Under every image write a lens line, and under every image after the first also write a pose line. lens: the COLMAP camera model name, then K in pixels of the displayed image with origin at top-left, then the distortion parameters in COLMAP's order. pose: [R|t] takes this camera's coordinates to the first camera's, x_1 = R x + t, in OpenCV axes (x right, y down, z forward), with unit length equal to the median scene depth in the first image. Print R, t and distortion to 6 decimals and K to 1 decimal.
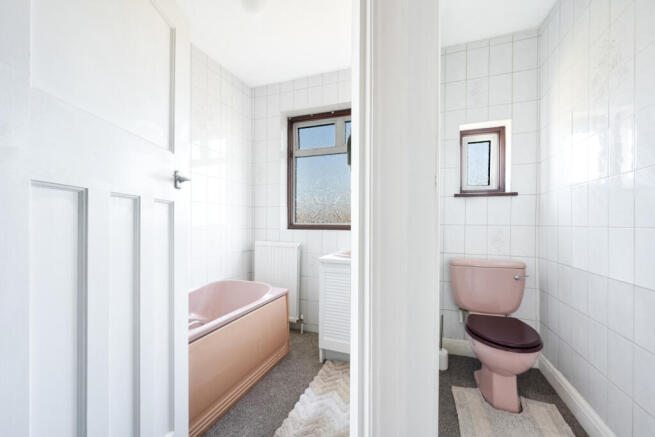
lens RADIAL K [[261.0, 0, 327.9], [0, 261.0, 221.2], [0, 0, 1]] dist [-0.001557, -0.000378]
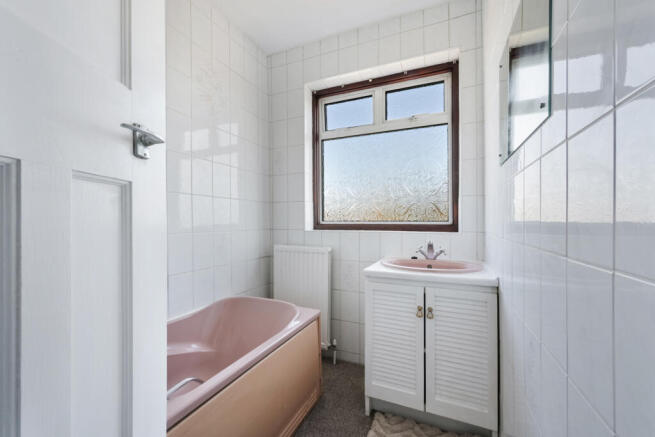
lens RADIAL K [[261.0, 0, 328.8], [0, 261.0, 219.2], [0, 0, 1]] dist [-0.001557, -0.000378]
pose [[0.998774, -0.008896, -0.048703, -0.076278], [0.008698, 0.999953, -0.004277, 0.002698], [0.048739, 0.003849, 0.998804, 0.223137]]
